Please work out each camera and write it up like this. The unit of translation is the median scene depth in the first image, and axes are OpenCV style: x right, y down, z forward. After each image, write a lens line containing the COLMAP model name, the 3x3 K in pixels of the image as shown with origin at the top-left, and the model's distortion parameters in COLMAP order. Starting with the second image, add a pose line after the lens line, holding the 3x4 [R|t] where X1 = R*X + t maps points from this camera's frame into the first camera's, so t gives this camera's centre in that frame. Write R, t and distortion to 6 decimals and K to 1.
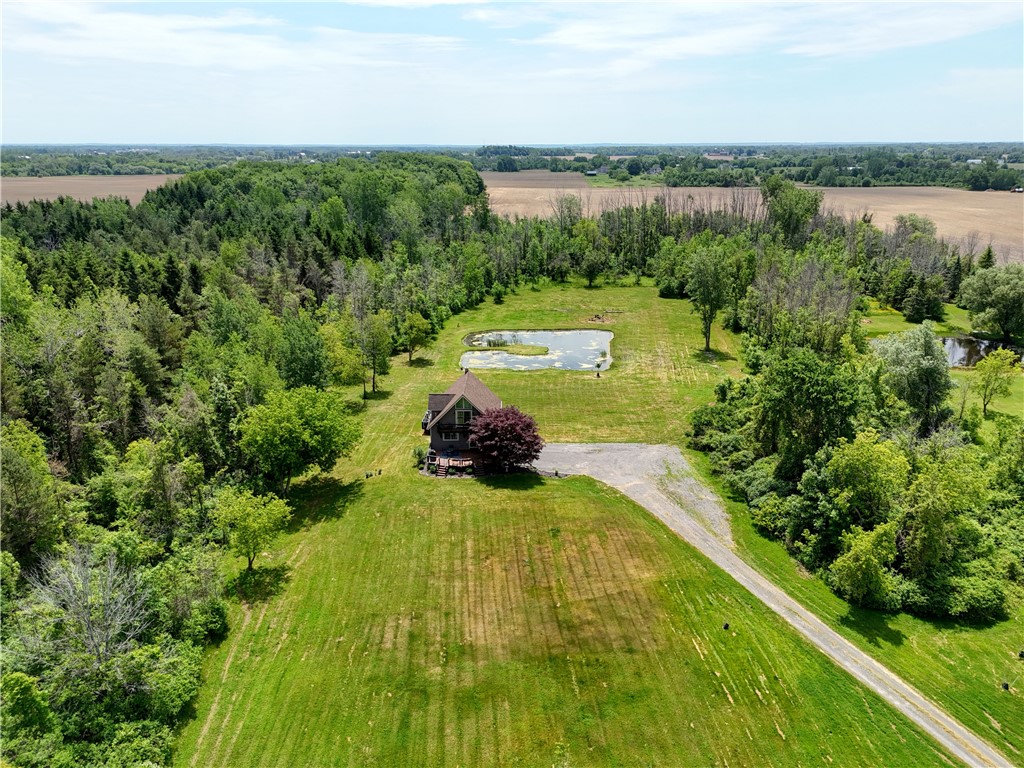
lens RADIAL K [[752.6, 0, 519.5], [0, 752.6, 381.2], [0, 0, 1]] dist [0.078826, -0.087456]
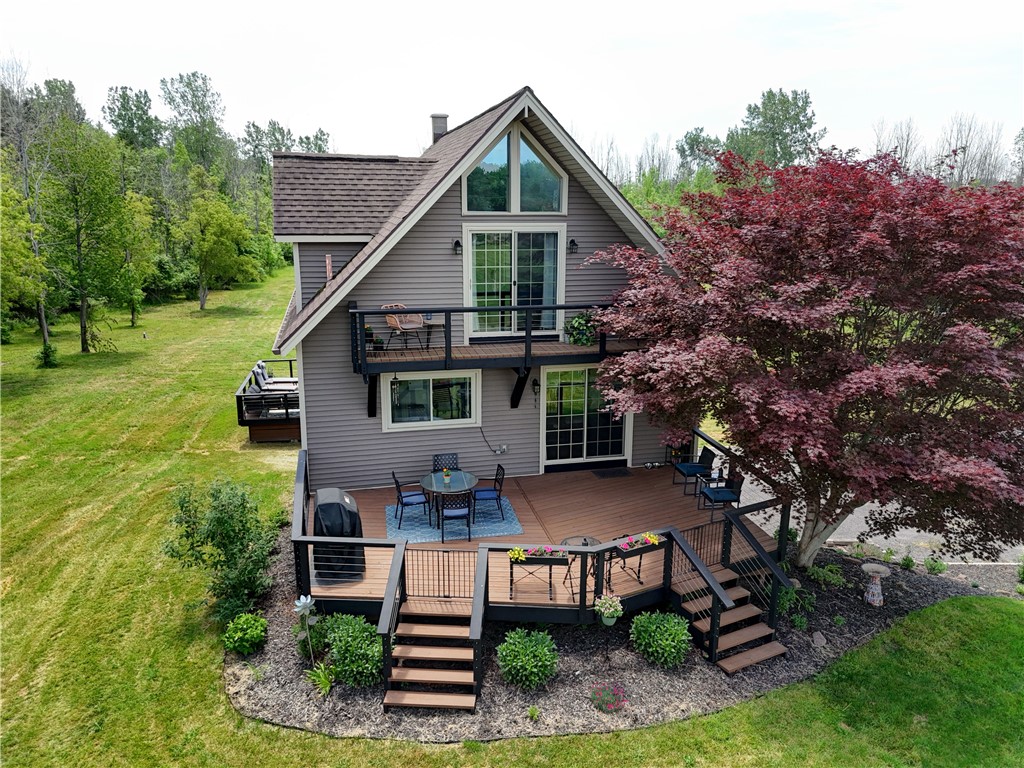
lens RADIAL K [[752.6, 0, 519.5], [0, 752.6, 381.2], [0, 0, 1]] dist [0.078826, -0.087456]
pose [[0.972203, -0.047834, 0.229199, -0.059068], [0.061841, 0.996607, -0.054321, 0.042627], [-0.225823, 0.066985, 0.971863, 0.451496]]
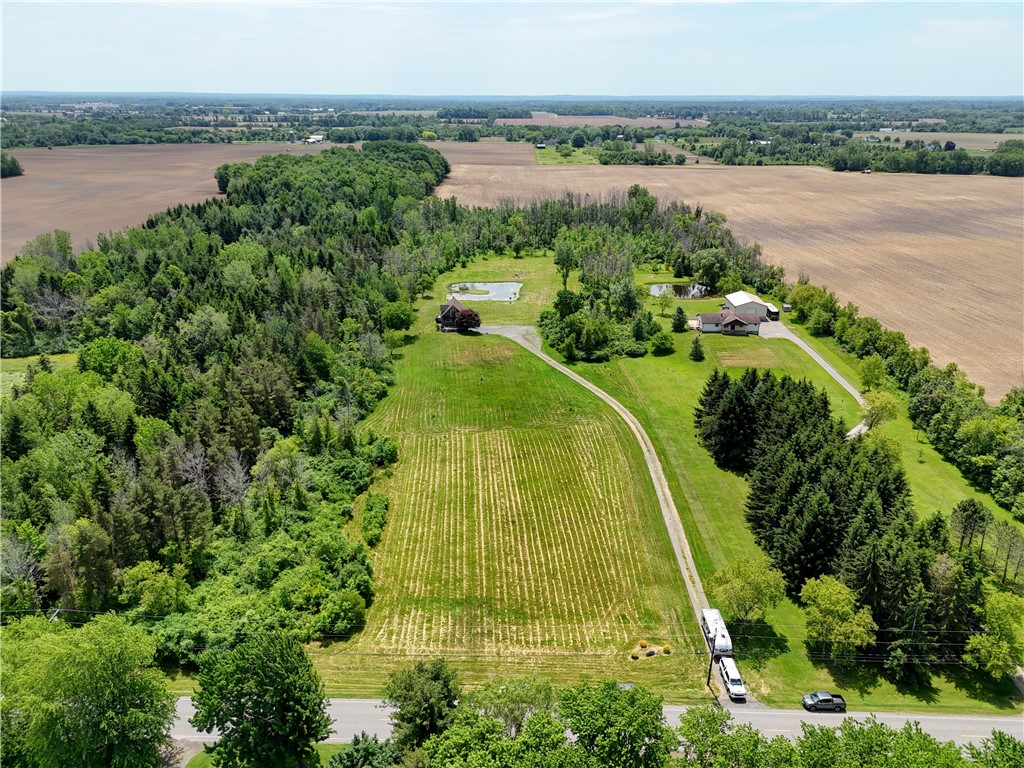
lens RADIAL K [[752.6, 0, 519.5], [0, 752.6, 381.2], [0, 0, 1]] dist [0.078826, -0.087456]
pose [[0.998781, -0.011880, 0.047900, 0.018237], [0.009027, 0.998196, 0.059358, 0.072547], [-0.048519, -0.058853, 0.997087, -0.961182]]
